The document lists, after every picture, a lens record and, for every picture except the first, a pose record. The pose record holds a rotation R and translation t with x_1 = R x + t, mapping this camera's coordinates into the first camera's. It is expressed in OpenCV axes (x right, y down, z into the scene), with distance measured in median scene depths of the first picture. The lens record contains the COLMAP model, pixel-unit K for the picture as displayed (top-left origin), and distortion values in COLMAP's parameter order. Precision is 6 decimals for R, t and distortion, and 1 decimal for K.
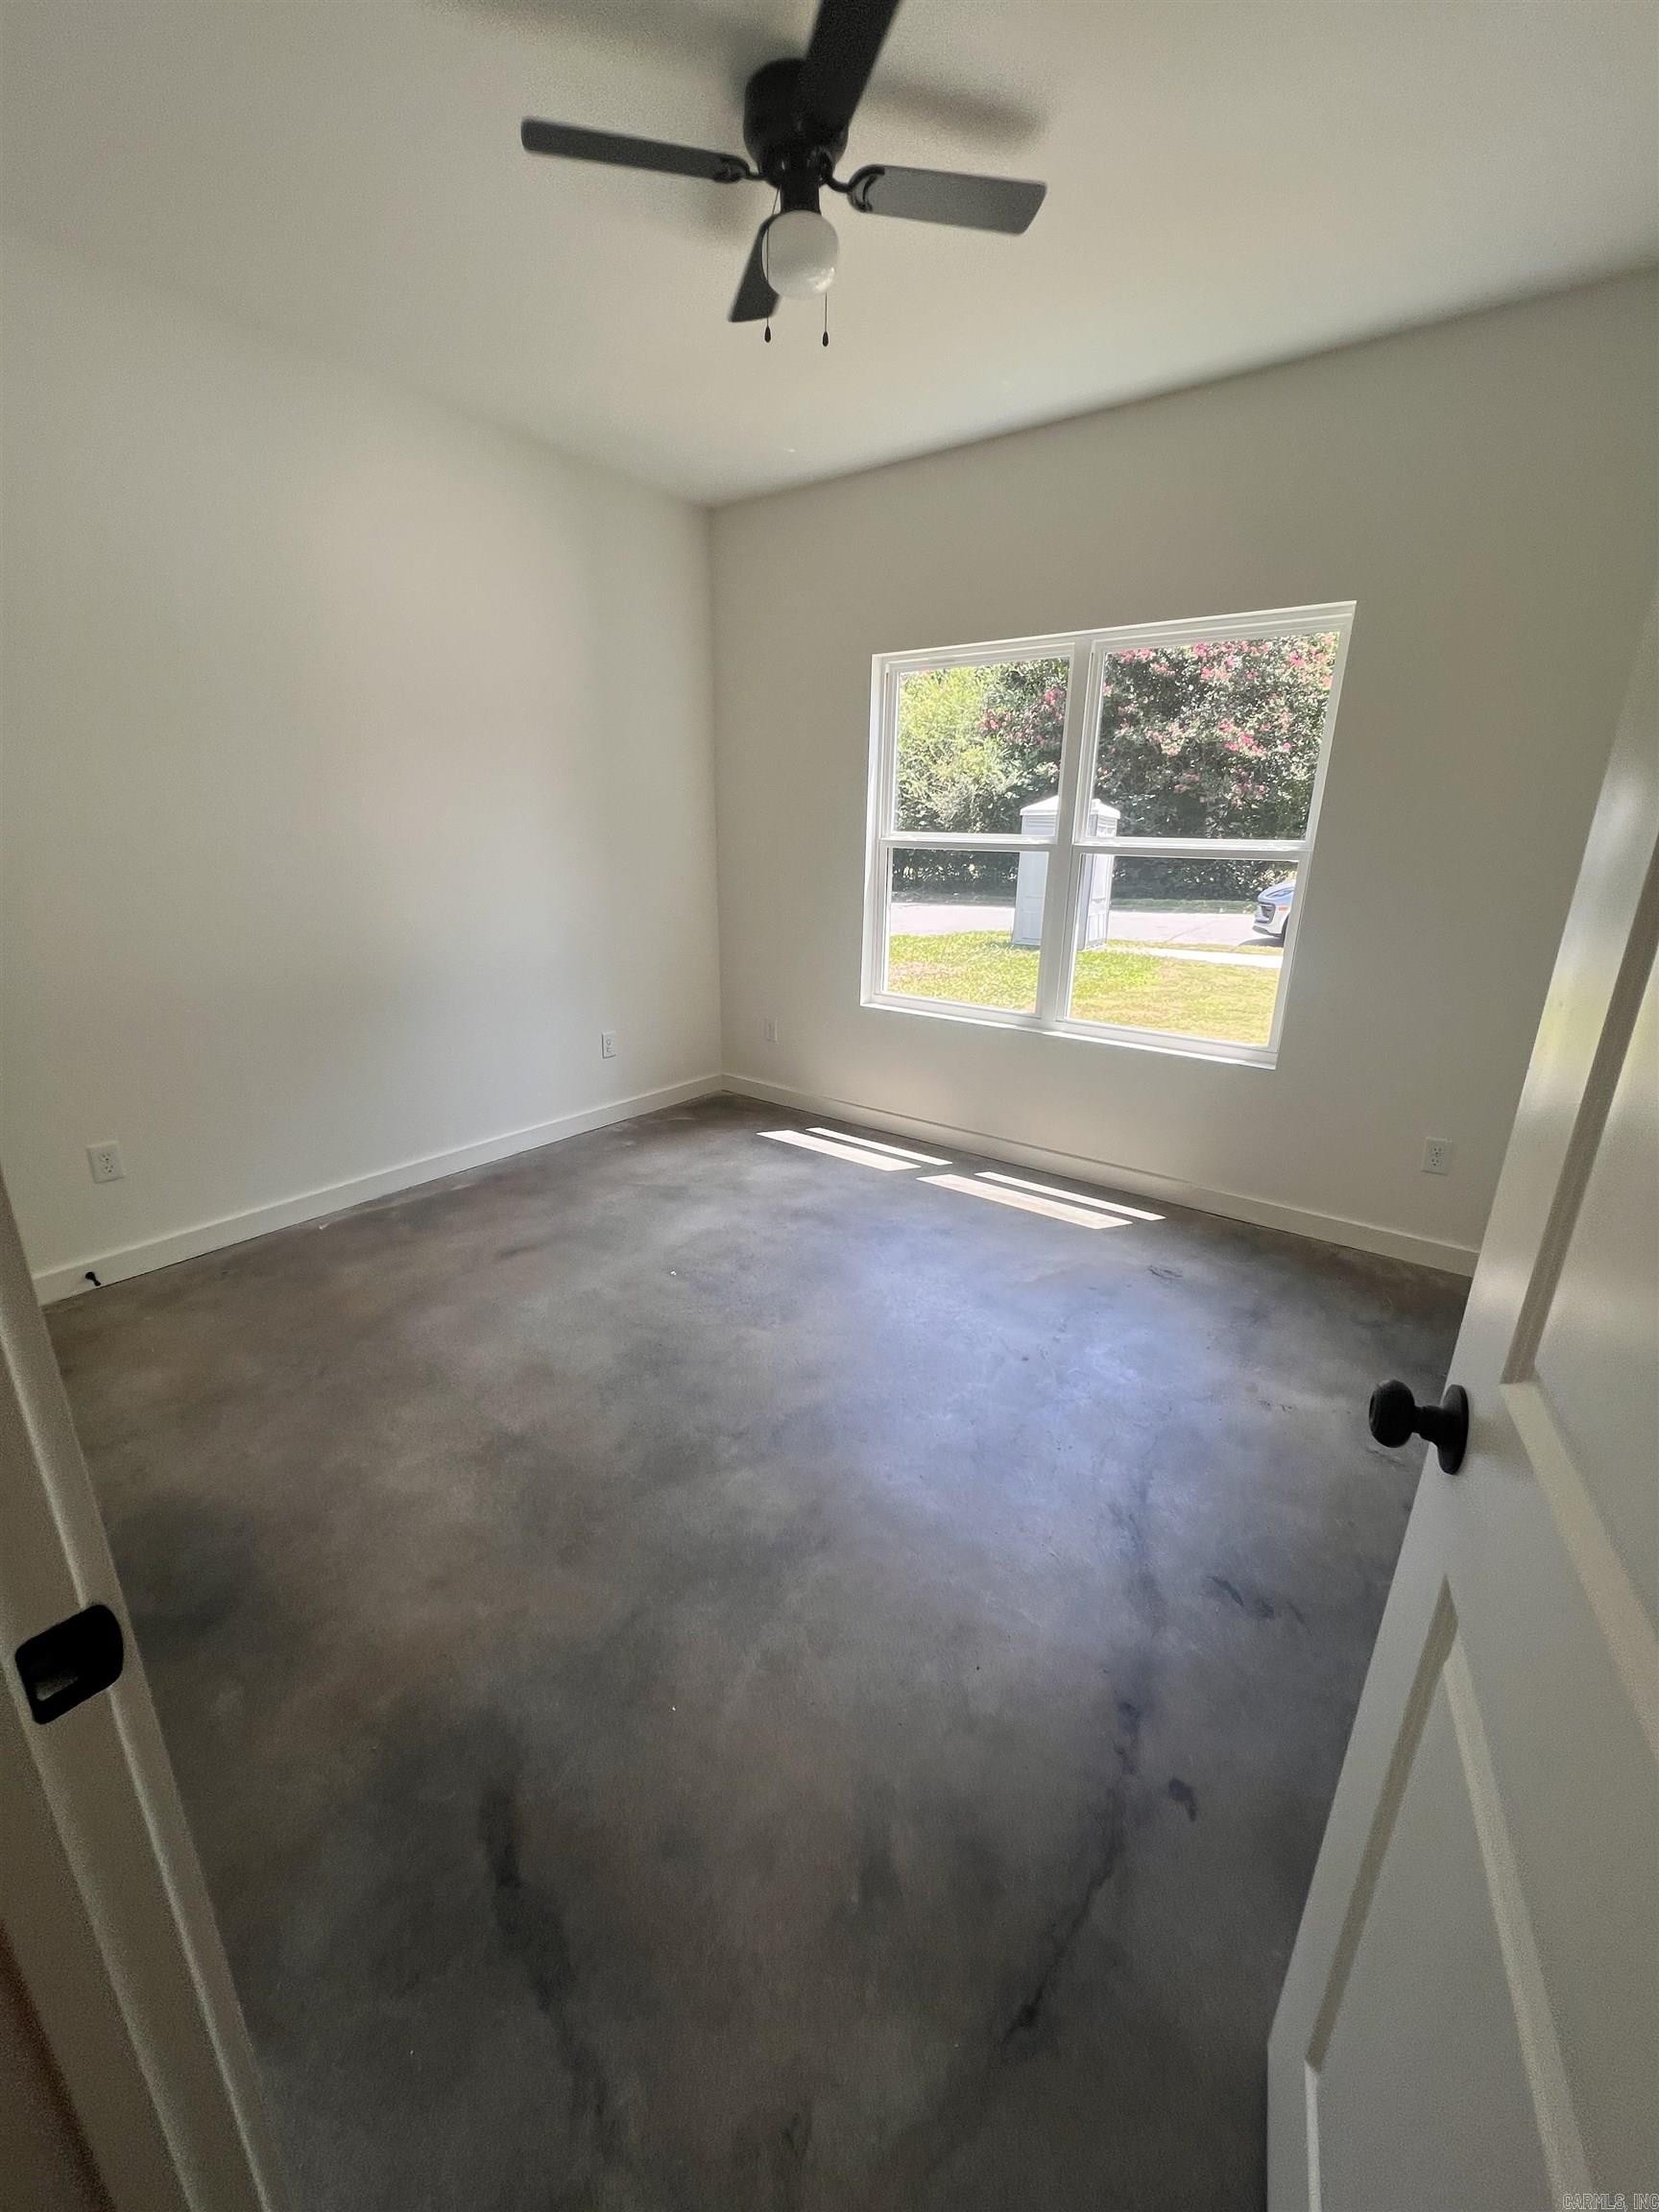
lens RADIAL K [[884.6, 0, 833.5], [0, 884.6, 1102.7], [0, 0, 1]] dist [0.002564, -0.000712]
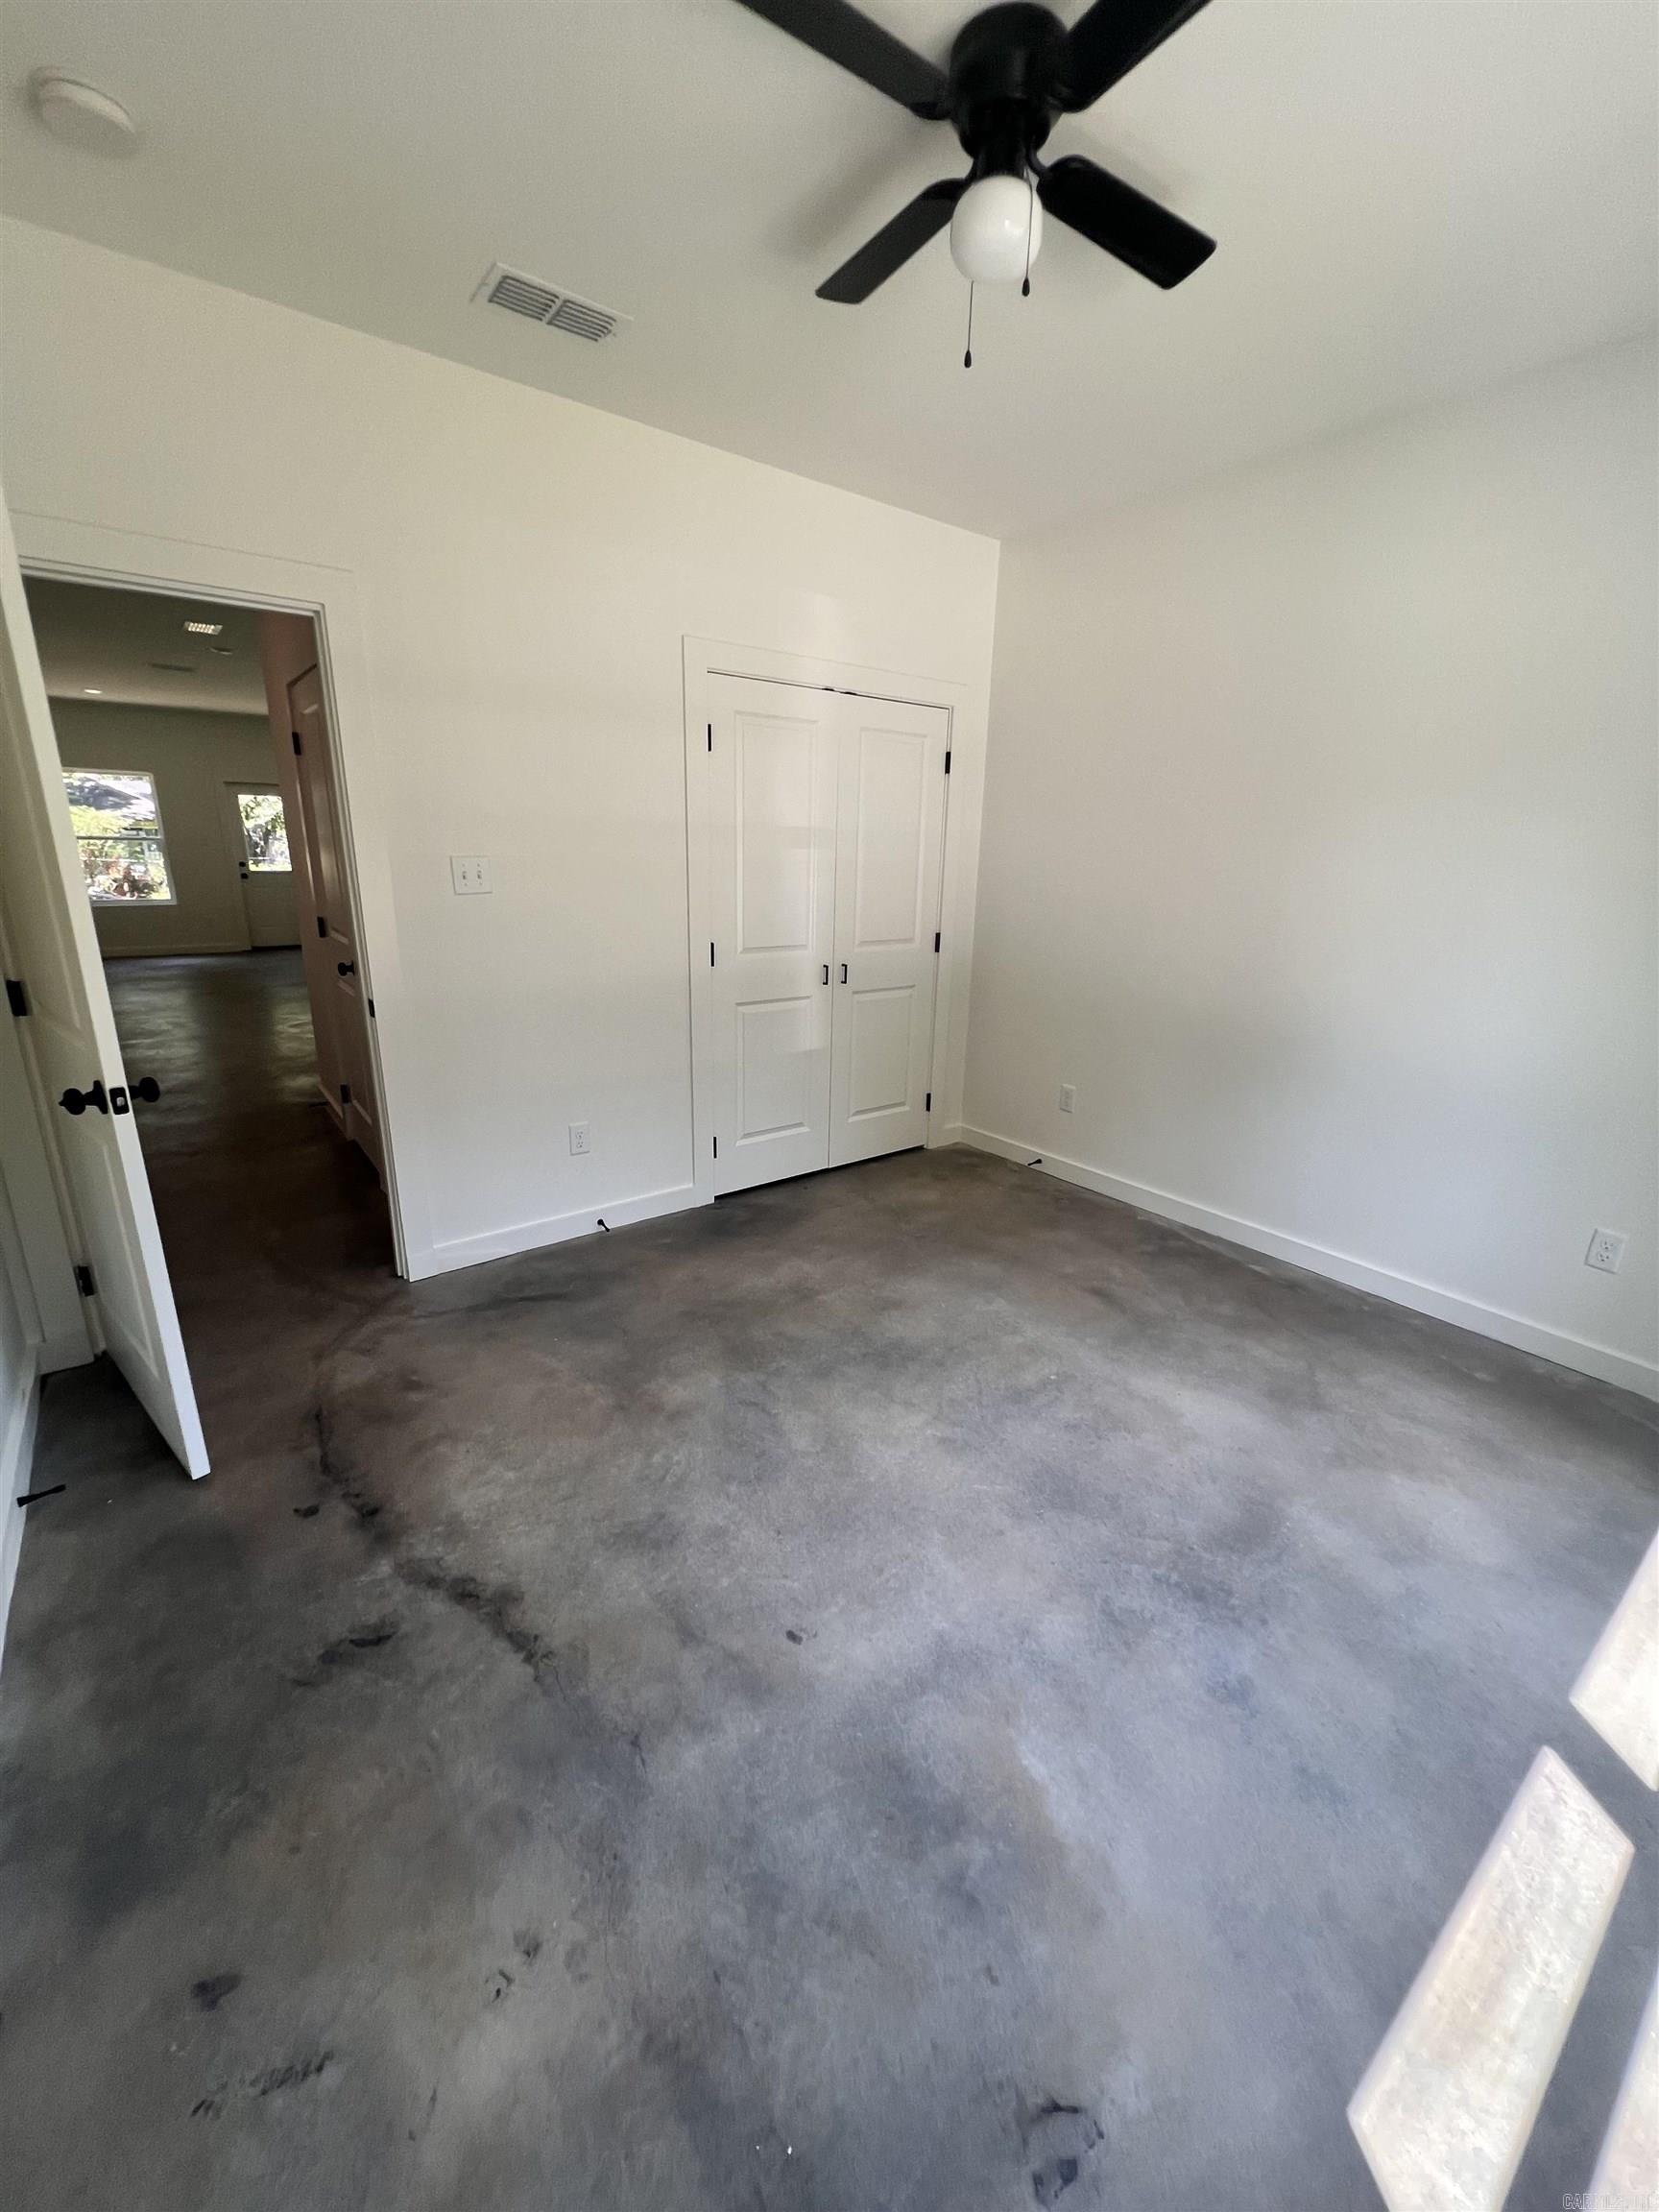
lens RADIAL K [[884.6, 0, 831.6], [0, 884.6, 1105.6], [0, 0, 1]] dist [0.002564, -0.000712]
pose [[-0.270026, 0.252712, -0.929098, 0.623926], [-0.316362, 0.888083, 0.333501, -0.270248], [0.909396, 0.383985, -0.159857, 0.811932]]
